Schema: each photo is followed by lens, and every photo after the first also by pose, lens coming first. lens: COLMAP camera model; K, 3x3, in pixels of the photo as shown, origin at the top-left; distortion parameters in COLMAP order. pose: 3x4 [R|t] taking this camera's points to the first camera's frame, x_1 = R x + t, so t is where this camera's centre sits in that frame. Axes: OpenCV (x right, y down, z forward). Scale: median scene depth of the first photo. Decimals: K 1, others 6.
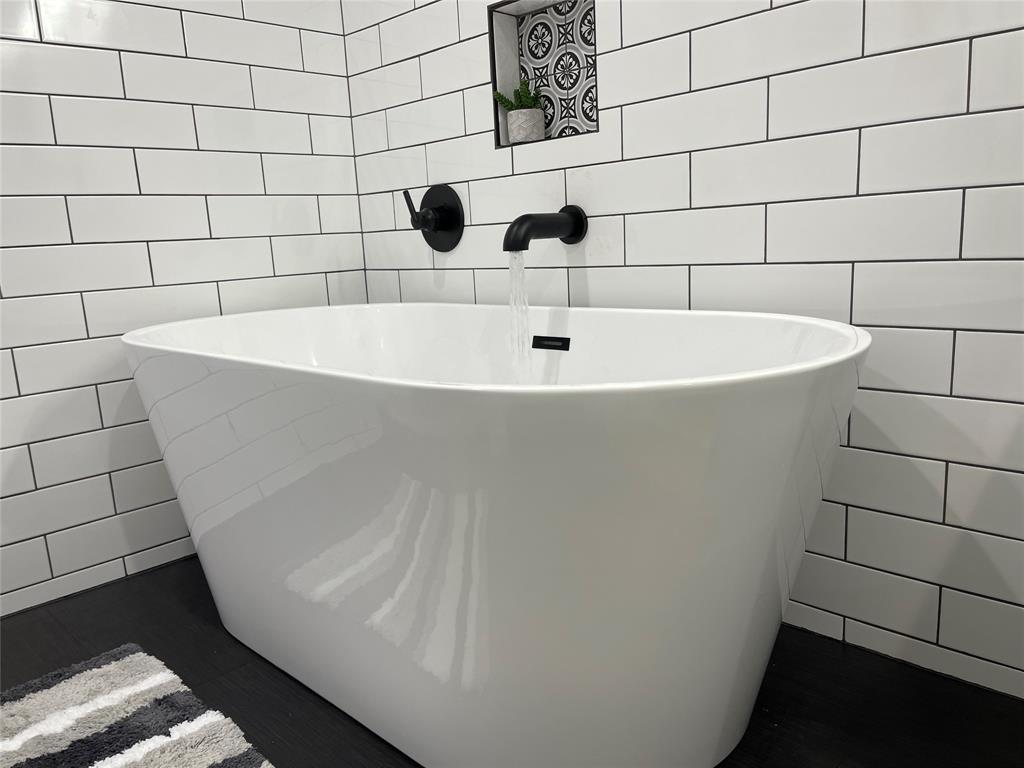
lens RADIAL K [[775.9, 0, 515.2], [0, 775.9, 400.4], [0, 0, 1]] dist [0.032435, -0.002114]
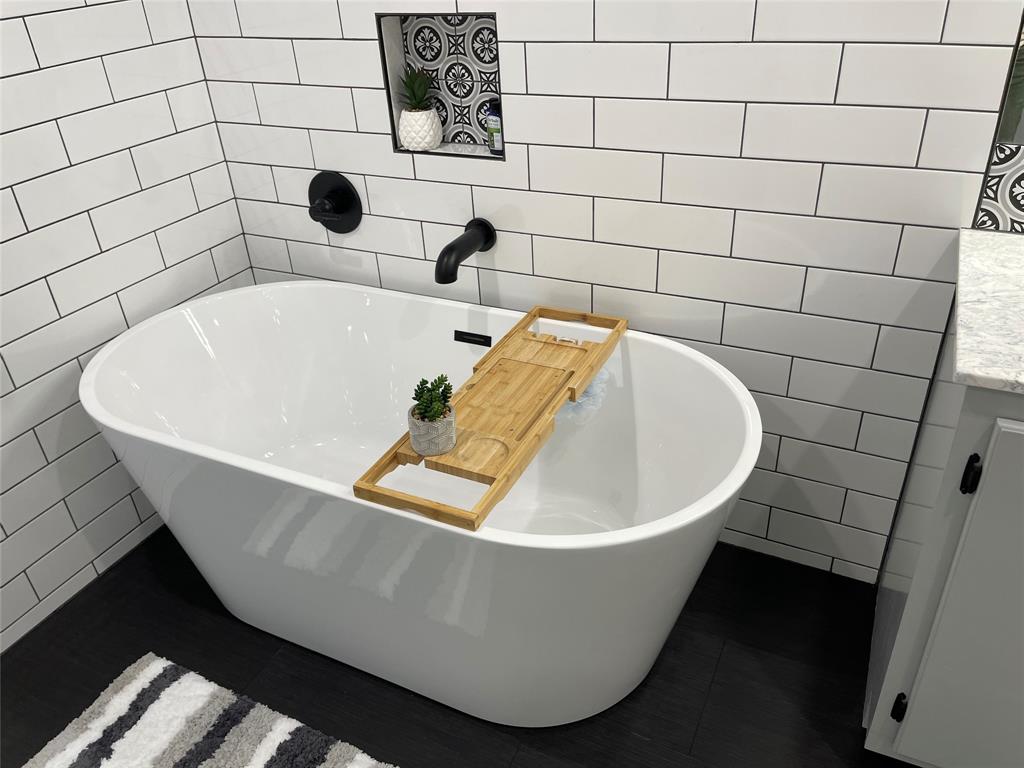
lens RADIAL K [[769.2, 0, 512.0], [0, 769.2, 389.5], [0, 0, 1]] dist [0.080828, -0.098496]
pose [[0.948028, -0.163699, 0.272846, -0.218257], [0.068177, 0.942095, 0.328342, -0.362705], [-0.310796, -0.292676, 0.904293, -0.094859]]
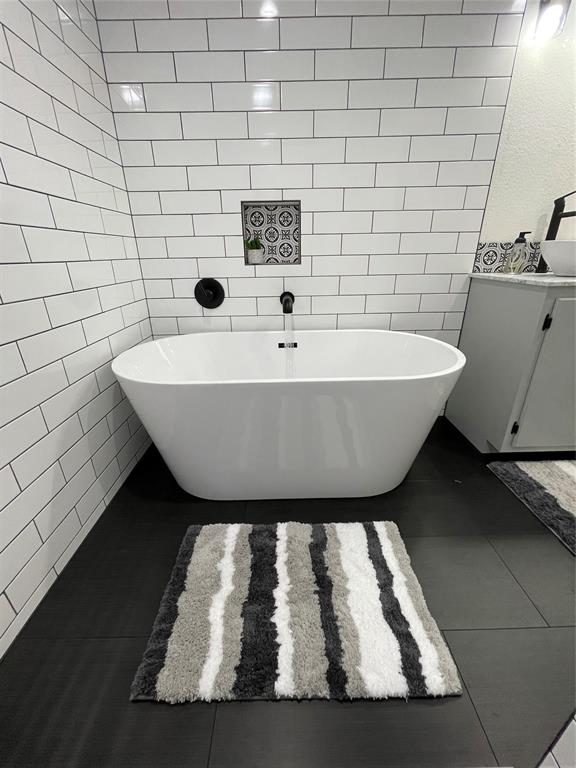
lens RADIAL K [[308.1, 0, 288.0], [0, 308.1, 384.0], [0, 0, 1]] dist [-0.002550, -0.000375]
pose [[0.699987, -0.236073, 0.674009, -0.656809], [0.125512, 0.969761, 0.209311, -0.158310], [-0.703040, -0.061918, 0.708450, 0.239339]]
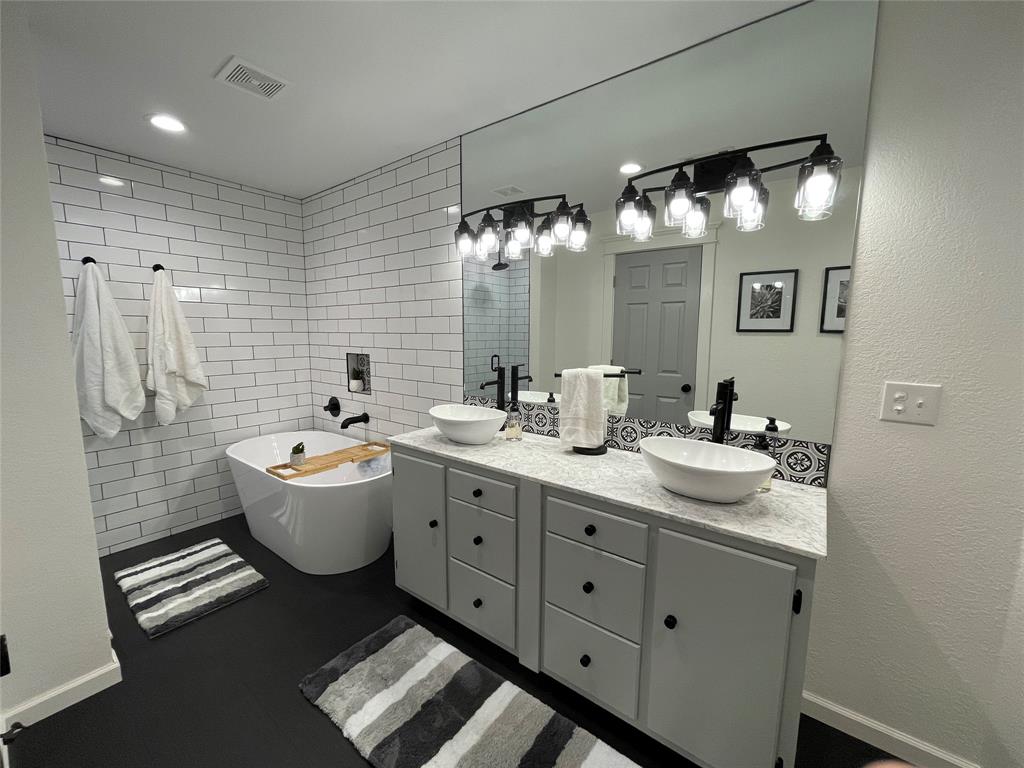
lens RADIAL K [[410.9, 0, 501.7], [0, 410.9, 387.7], [0, 0, 1]] dist [-0.002550, -0.000375]
pose [[0.991363, 0.035380, 0.126286, 0.422535], [-0.026290, 0.996991, -0.072928, -0.232239], [-0.128486, 0.068978, 0.989309, -0.882501]]
